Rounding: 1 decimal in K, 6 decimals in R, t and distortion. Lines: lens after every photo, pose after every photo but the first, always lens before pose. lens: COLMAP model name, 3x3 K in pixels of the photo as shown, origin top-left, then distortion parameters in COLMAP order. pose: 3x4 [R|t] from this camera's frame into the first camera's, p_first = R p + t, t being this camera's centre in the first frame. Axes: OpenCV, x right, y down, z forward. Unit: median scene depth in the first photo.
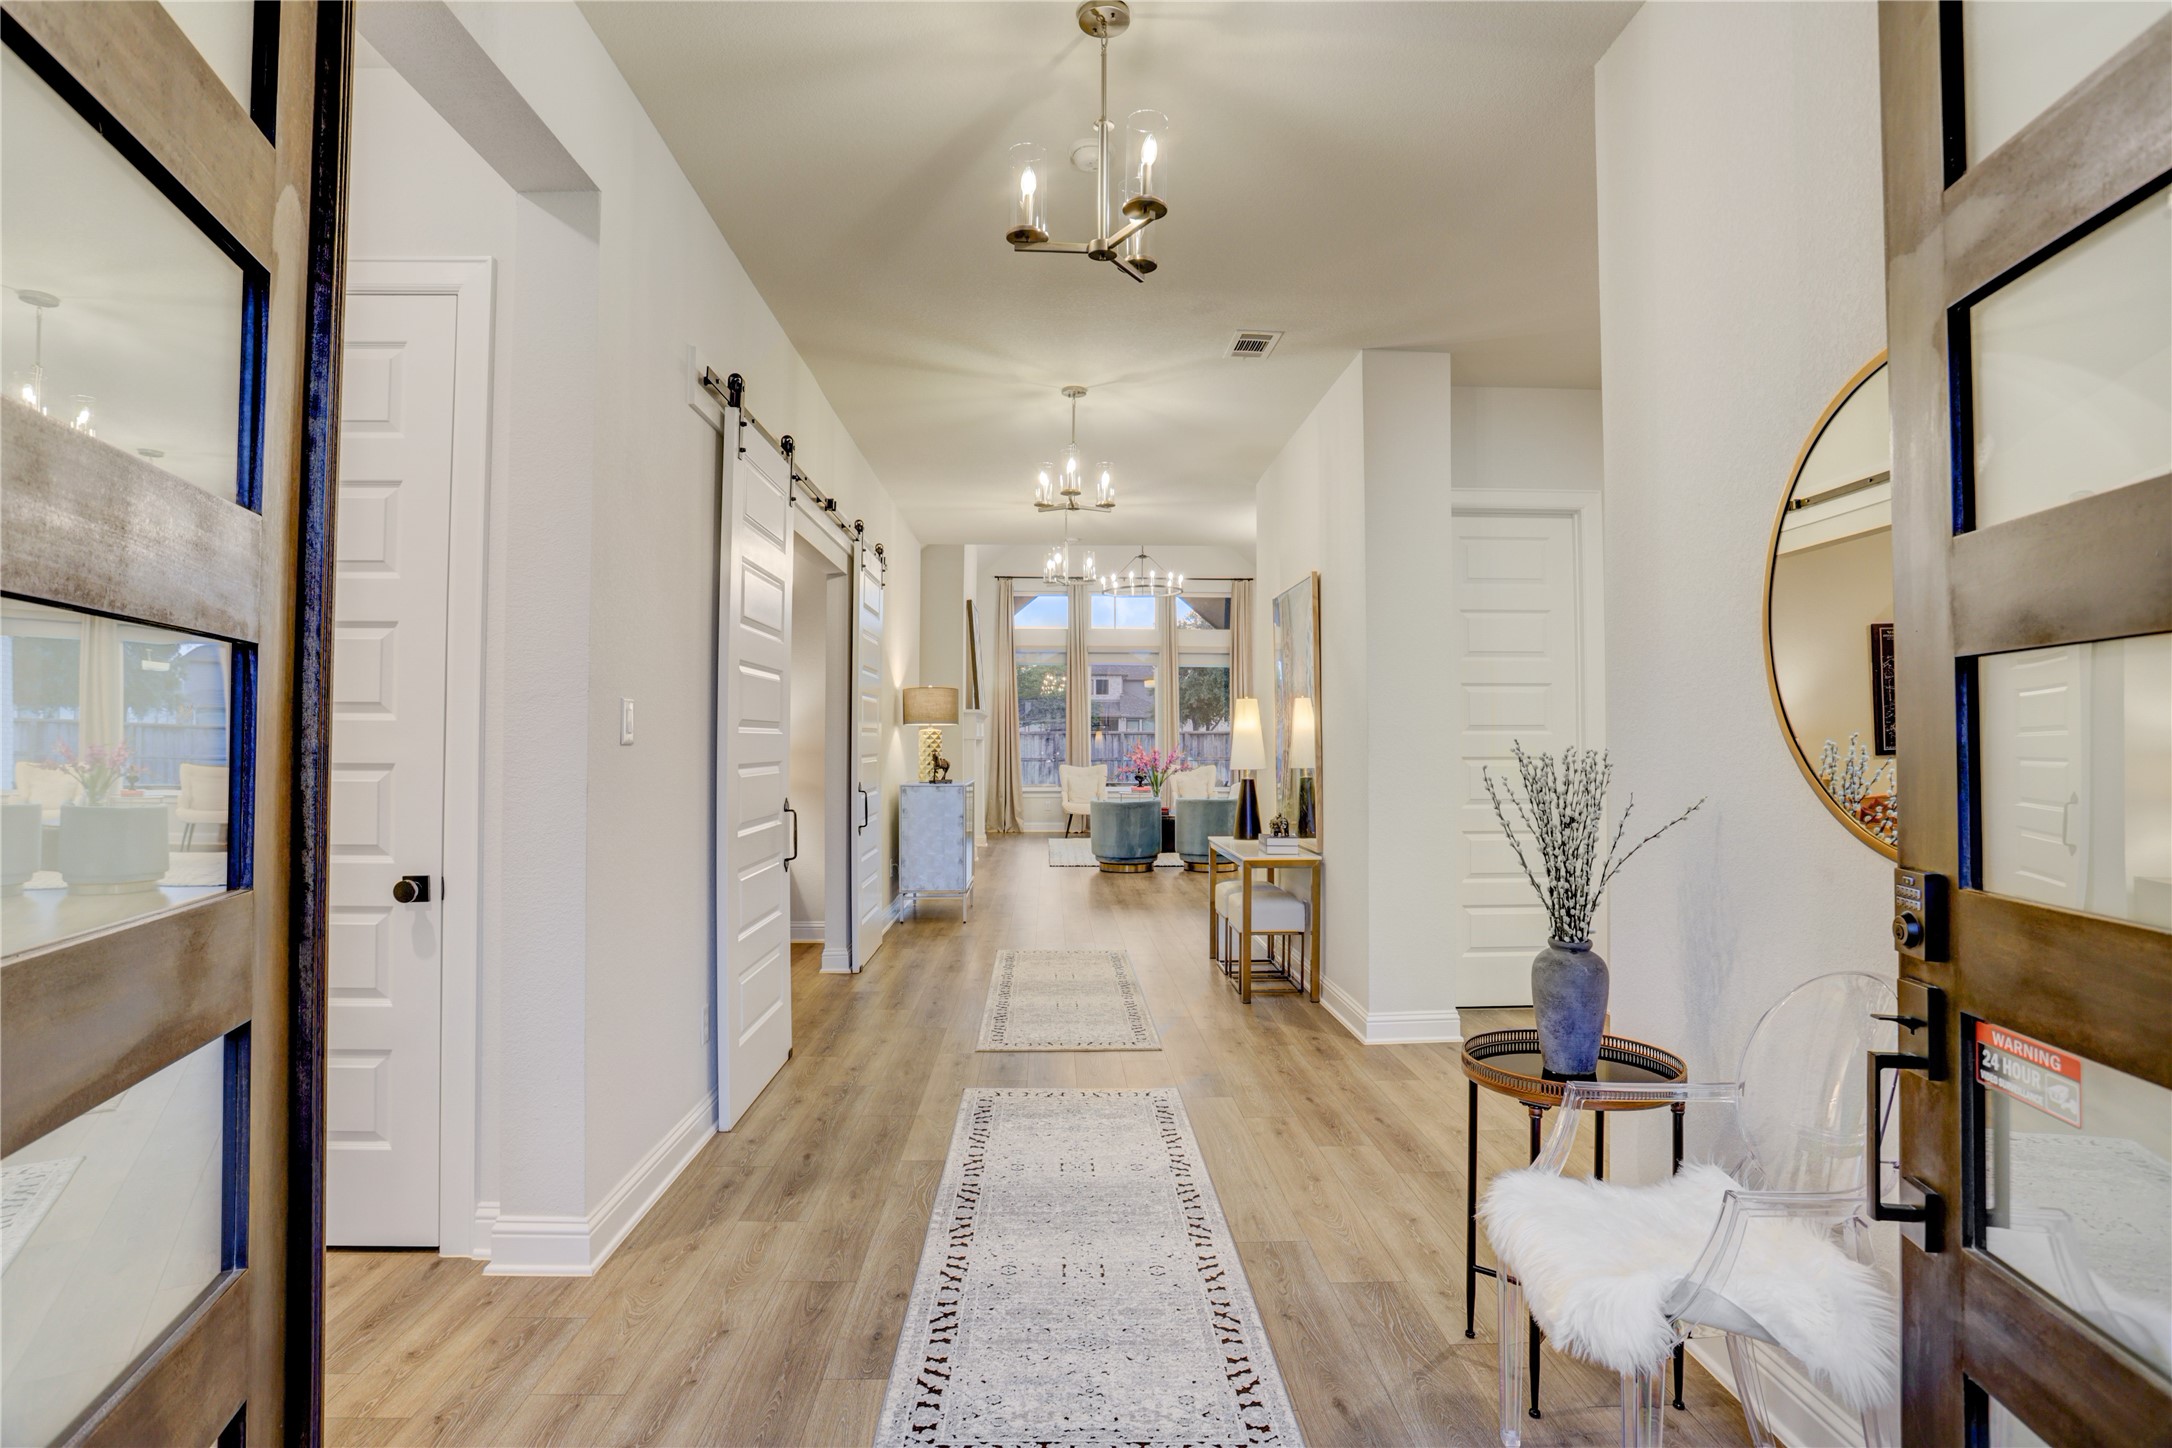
lens RADIAL K [[1045.4, 0, 1074.9], [0, 1045.4, 726.2], [0, 0, 1]] dist [0.000290, -0.000003]
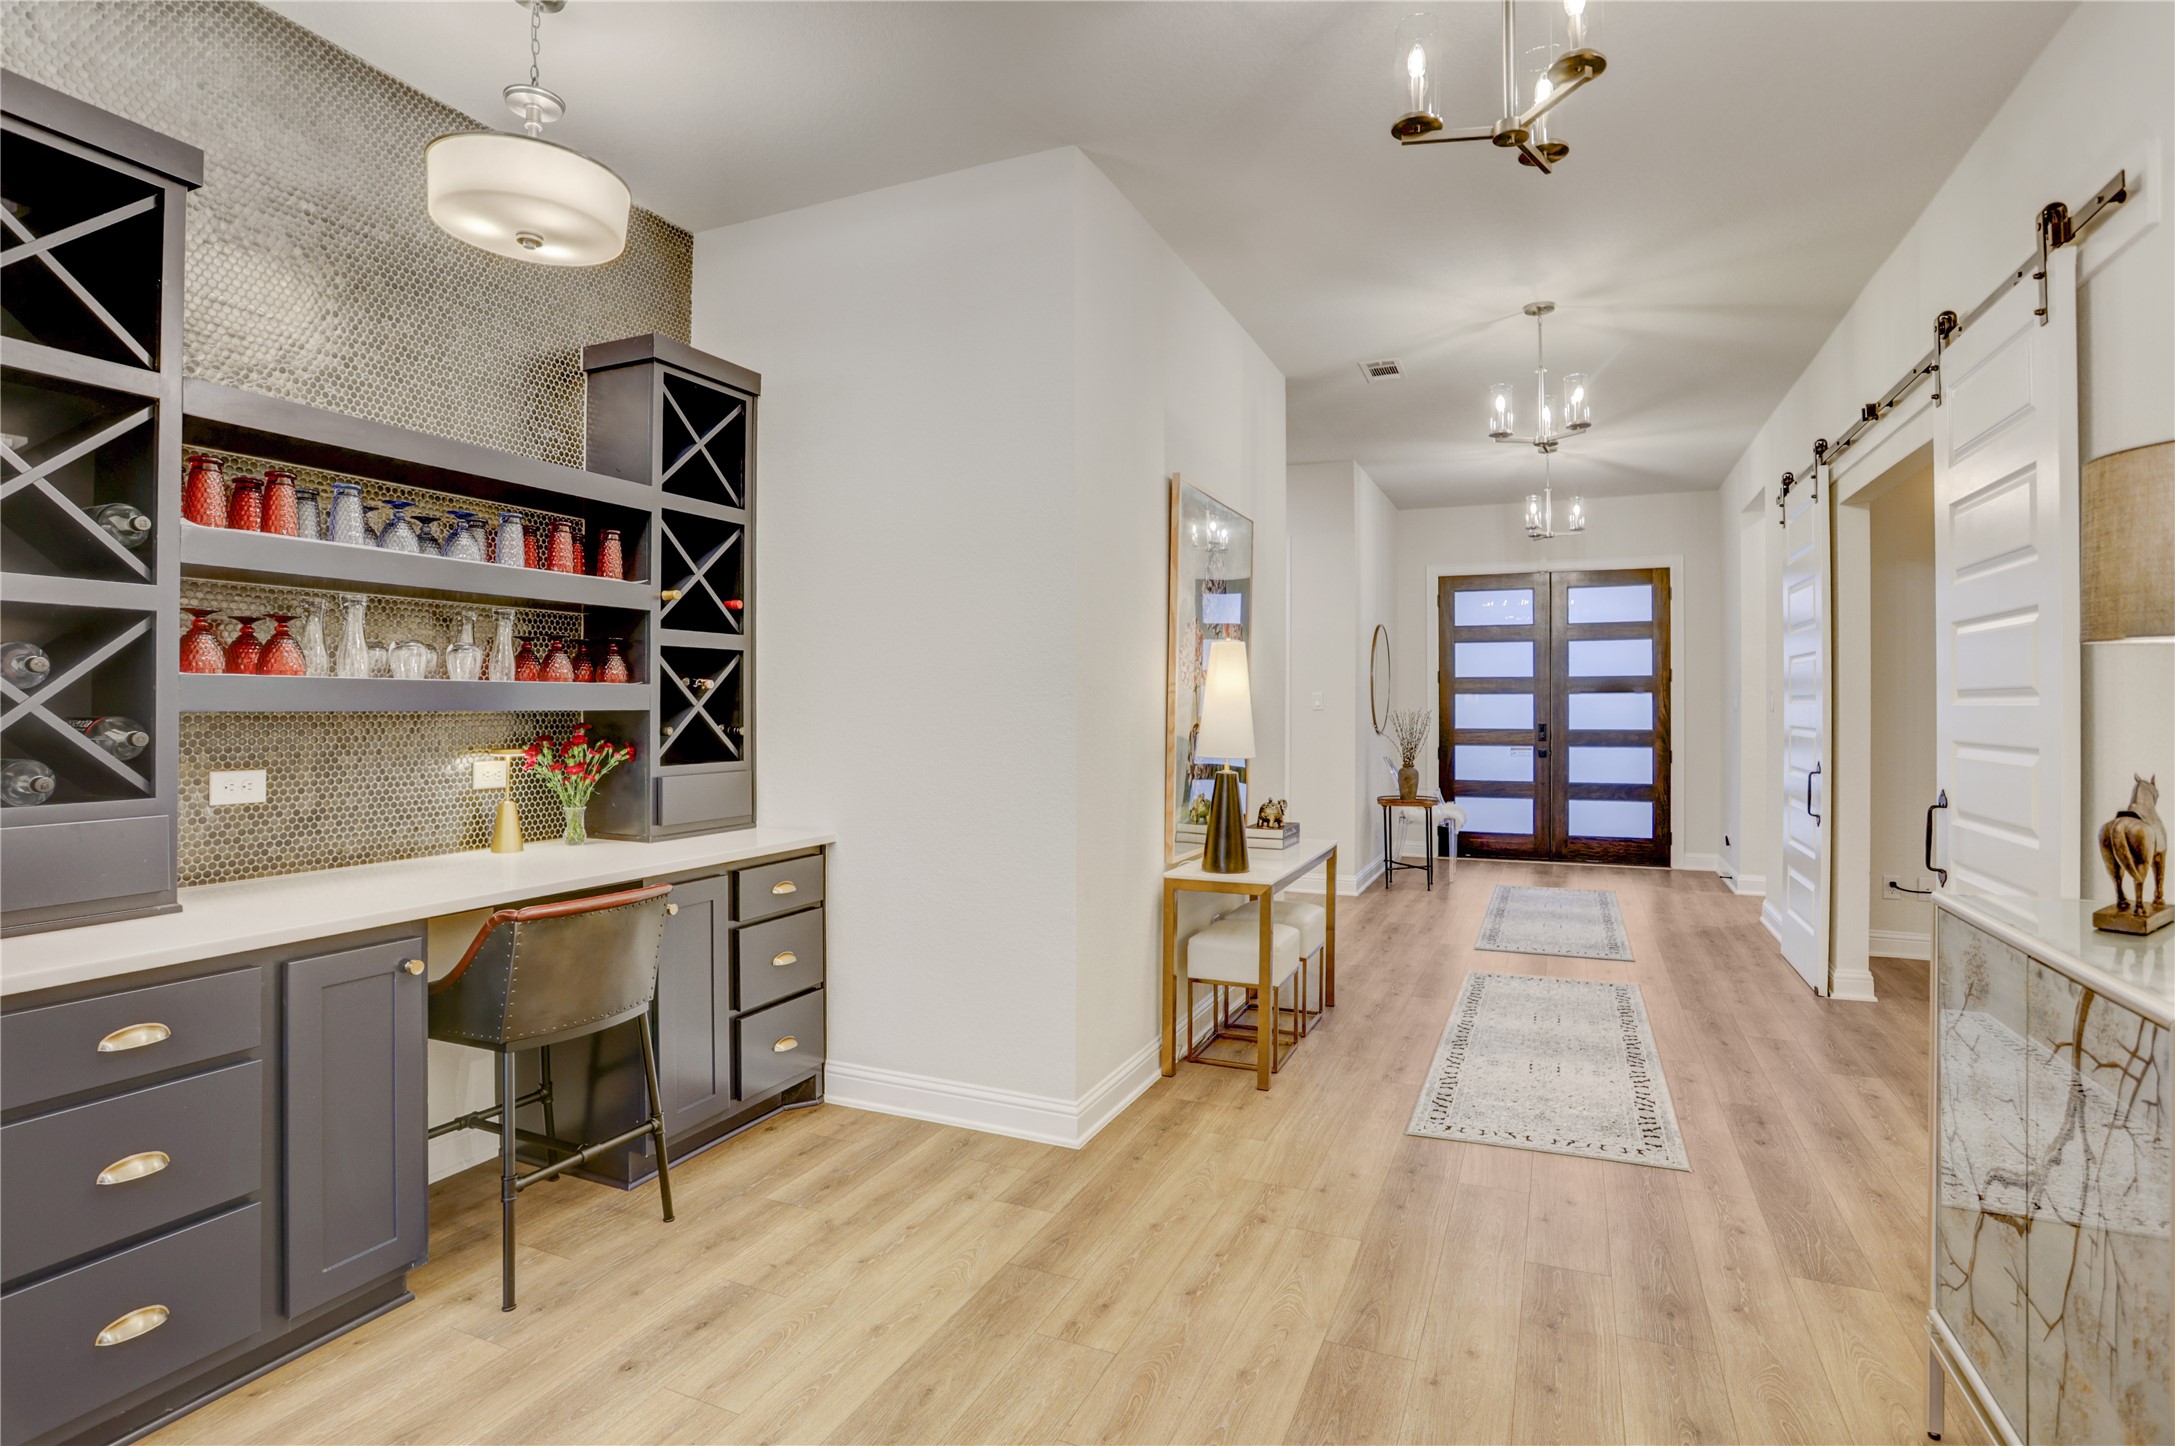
lens RADIAL K [[1065.4, 0, 1131.1], [0, 1065.4, 688.3], [0, 0, 1]] dist [-0.061701, 0.024856]
pose [[-0.917209, -0.000308, 0.398407, -0.038018], [-0.010889, 0.999645, -0.024297, 0.022558], [-0.398259, -0.026623, -0.916887, 2.131087]]
